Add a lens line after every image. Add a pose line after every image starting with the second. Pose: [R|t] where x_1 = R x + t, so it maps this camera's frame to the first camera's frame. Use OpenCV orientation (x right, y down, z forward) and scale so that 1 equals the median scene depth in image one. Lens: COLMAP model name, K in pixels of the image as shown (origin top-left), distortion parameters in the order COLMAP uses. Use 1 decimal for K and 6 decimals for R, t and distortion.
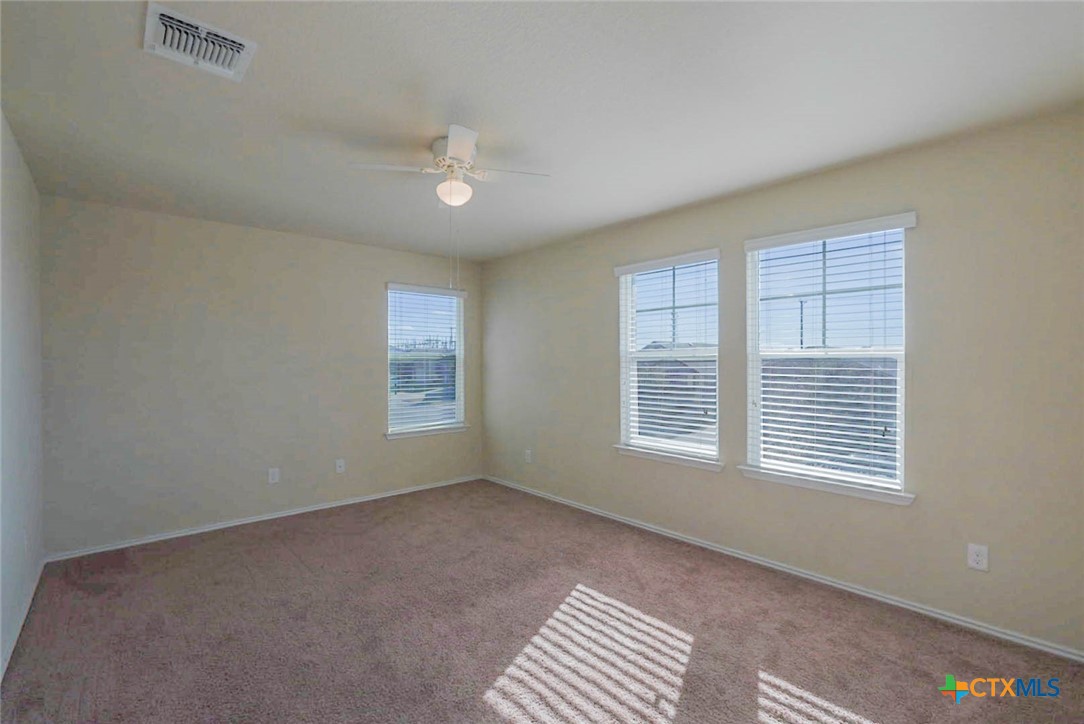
lens RADIAL K [[483.7, 0, 541.8], [0, 483.7, 365.1], [0, 0, 1]] dist [-0.022961, 0.000855]
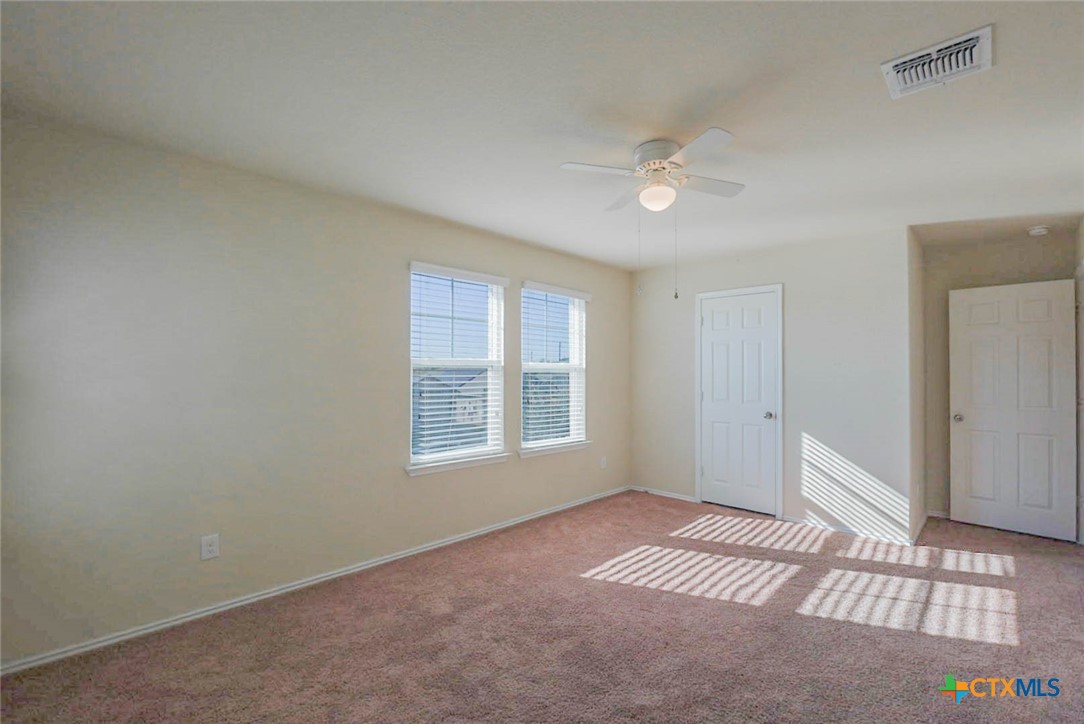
lens RADIAL K [[483.7, 0, 543.1], [0, 483.7, 358.7], [0, 0, 1]] dist [-0.022961, 0.000855]
pose [[-0.074836, 0.027230, 0.996824, -1.071673], [0.004688, 0.999626, -0.026955, -0.004326], [-0.997185, 0.002656, -0.074936, 1.236267]]
